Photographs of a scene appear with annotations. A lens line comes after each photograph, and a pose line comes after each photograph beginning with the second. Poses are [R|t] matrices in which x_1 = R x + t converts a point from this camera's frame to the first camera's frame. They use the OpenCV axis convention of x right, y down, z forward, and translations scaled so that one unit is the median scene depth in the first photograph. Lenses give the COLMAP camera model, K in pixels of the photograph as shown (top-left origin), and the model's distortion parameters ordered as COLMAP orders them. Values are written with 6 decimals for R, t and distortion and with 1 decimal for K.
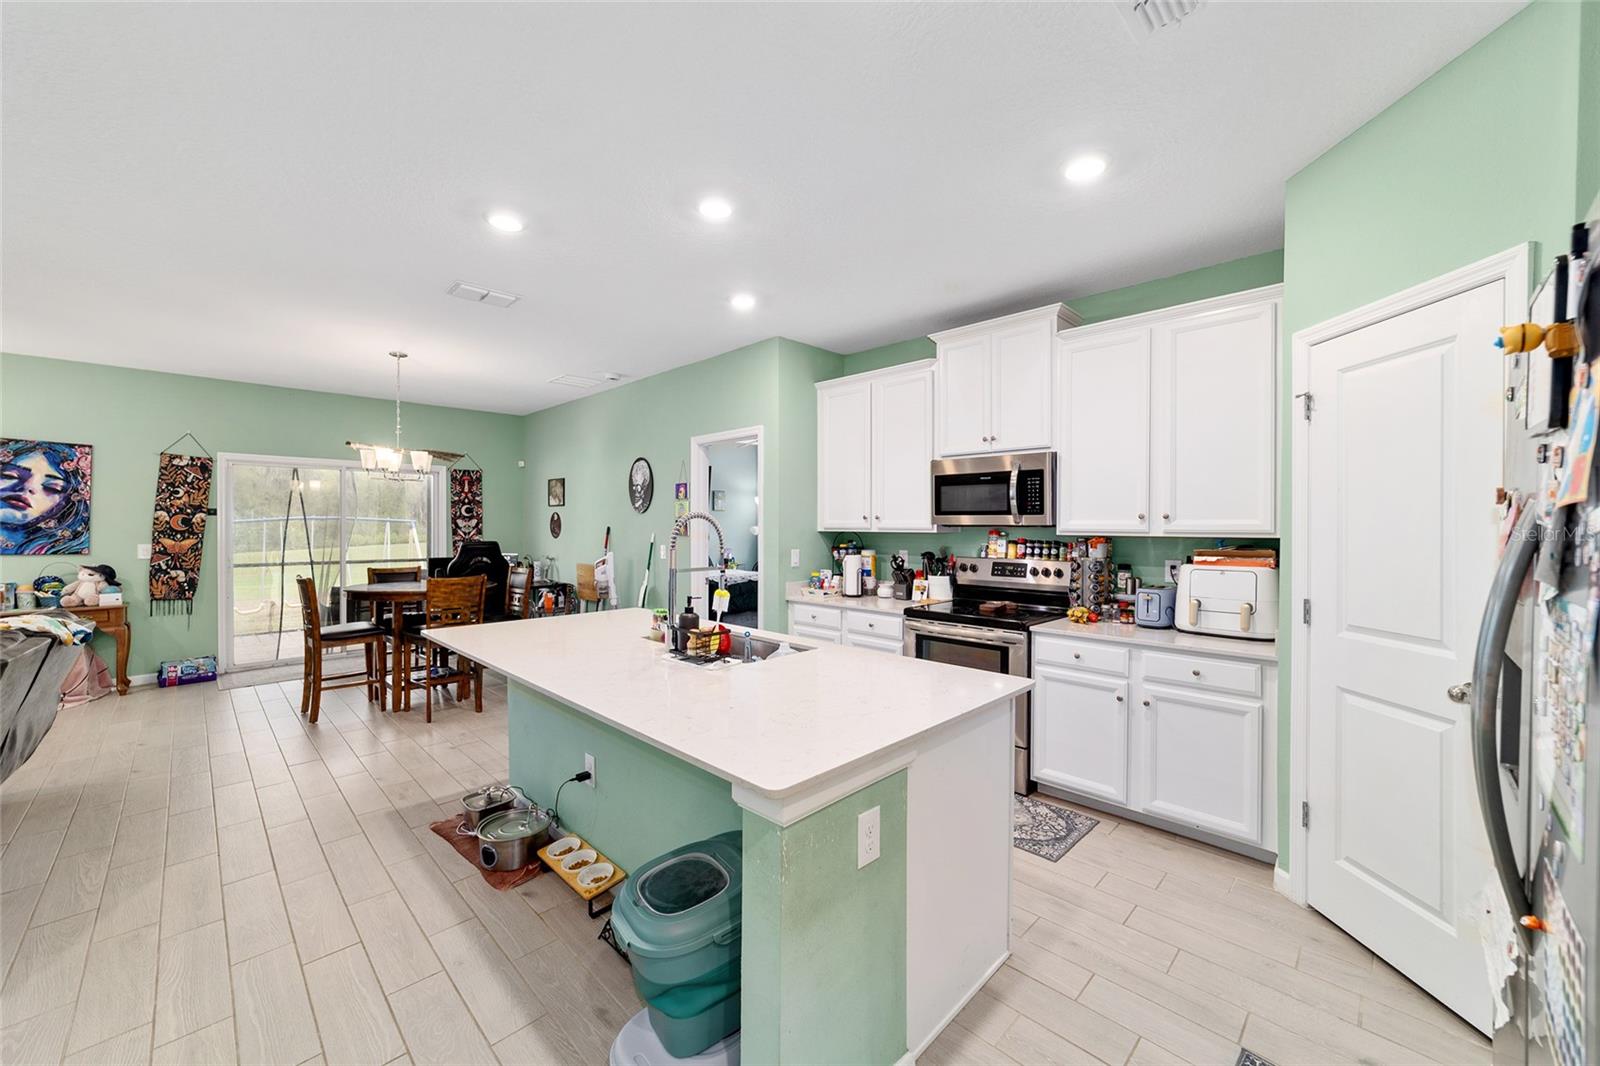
lens RADIAL K [[618.0, 0, 796.3], [0, 618.0, 528.0], [0, 0, 1]] dist [-0.017087, 0.009020]
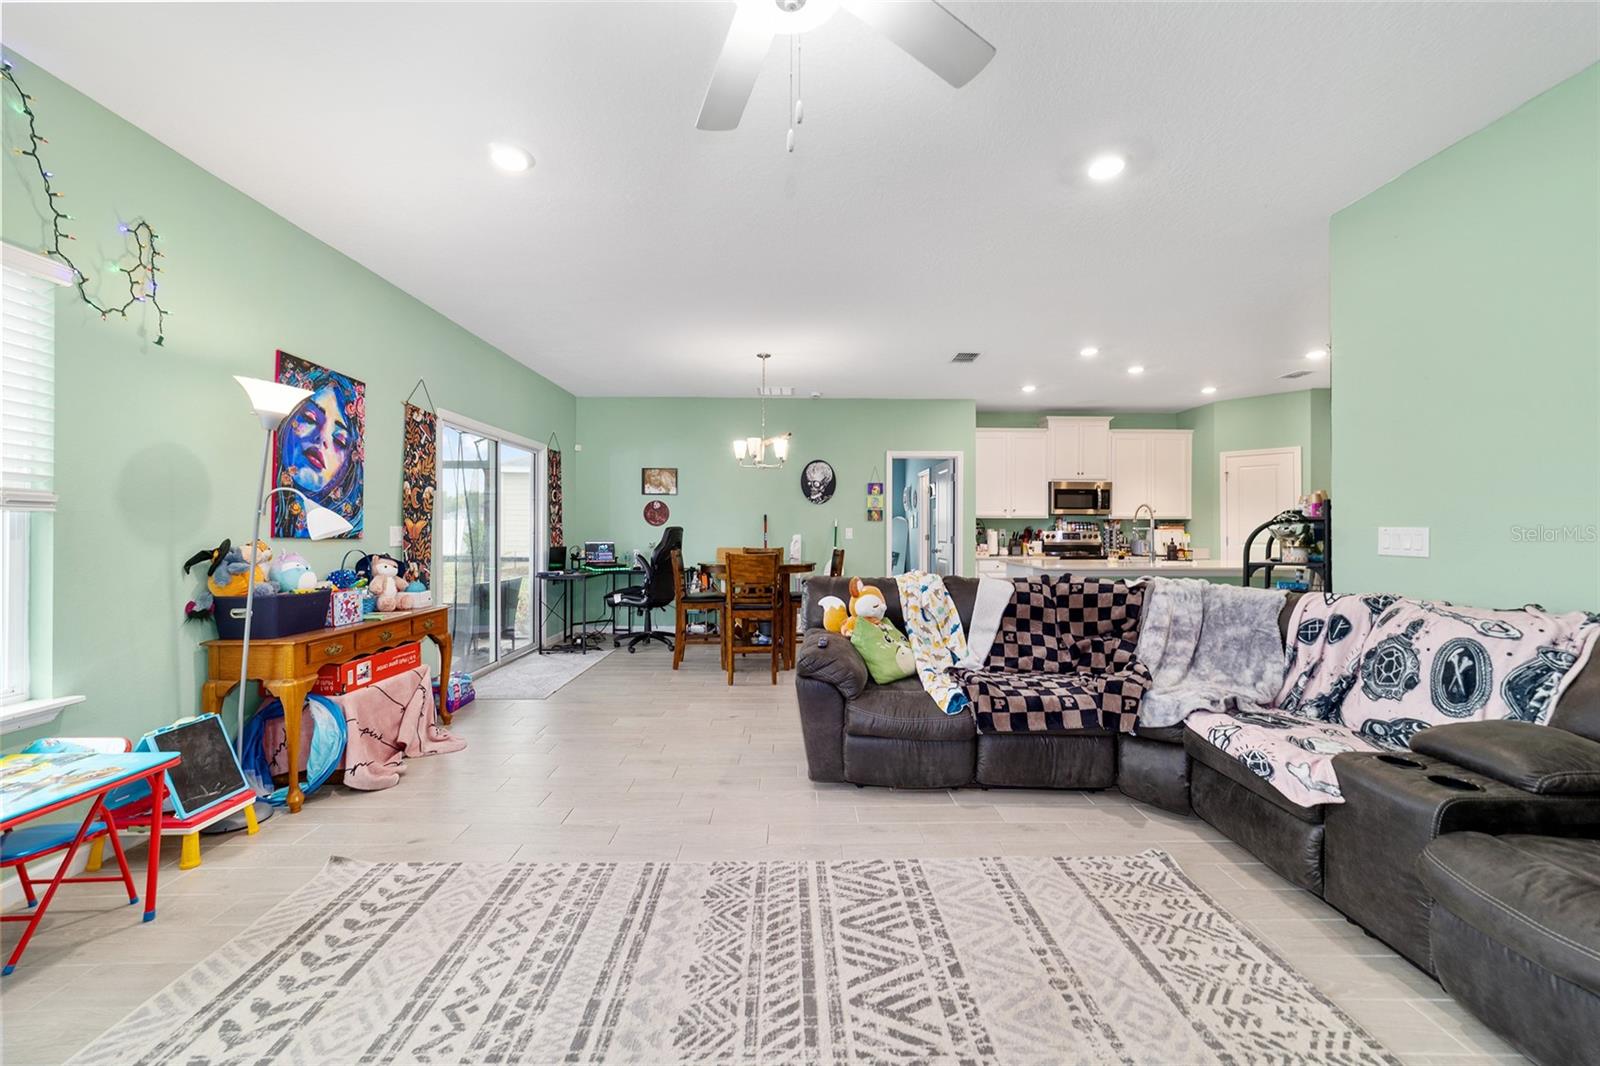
lens RADIAL K [[614.3, 0, 800.2], [0, 614.3, 529.0], [0, 0, 1]] dist [-0.020148, 0.008967]
pose [[0.698031, 0.000651, 0.716067, -1.325362], [0.003220, 0.999987, -0.004048, 0.036561], [-0.716060, 0.005131, 0.698020, 0.165055]]
